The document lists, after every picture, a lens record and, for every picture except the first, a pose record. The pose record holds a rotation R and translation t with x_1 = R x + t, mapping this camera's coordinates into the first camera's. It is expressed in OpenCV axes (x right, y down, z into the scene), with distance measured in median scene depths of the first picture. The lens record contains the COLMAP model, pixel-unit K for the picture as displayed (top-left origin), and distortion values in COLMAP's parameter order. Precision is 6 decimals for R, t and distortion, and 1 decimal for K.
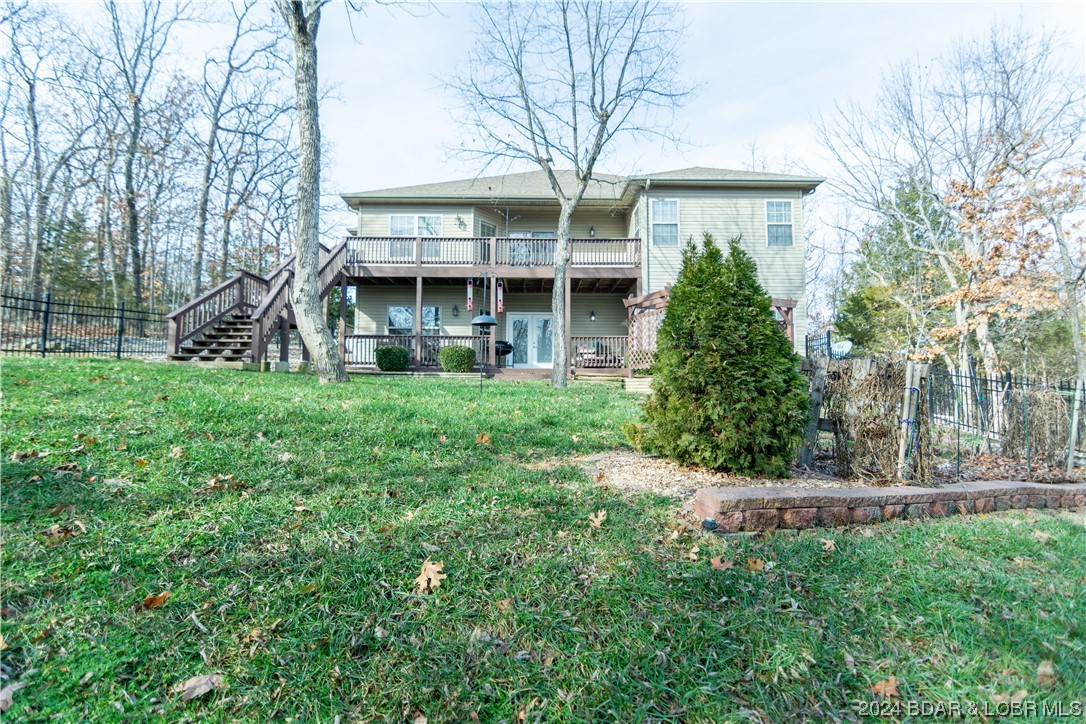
lens RADIAL K [[523.7, 0, 537.3], [0, 523.7, 358.8], [0, 0, 1]] dist [-0.002610, -0.006630]
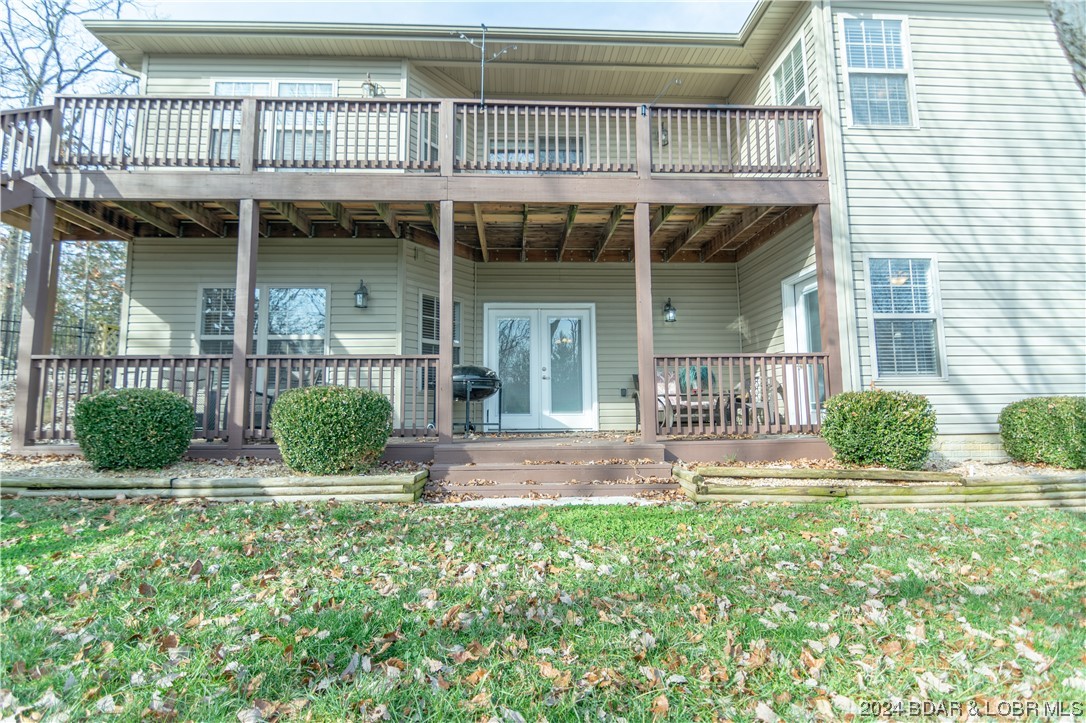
lens RADIAL K [[523.7, 0, 537.3], [0, 523.7, 358.3], [0, 0, 1]] dist [-0.002610, -0.006630]
pose [[0.999252, -0.009664, 0.037455, -0.031867], [0.010978, 0.999326, -0.035021, -0.026503], [-0.037091, 0.035406, 0.998684, 0.582651]]
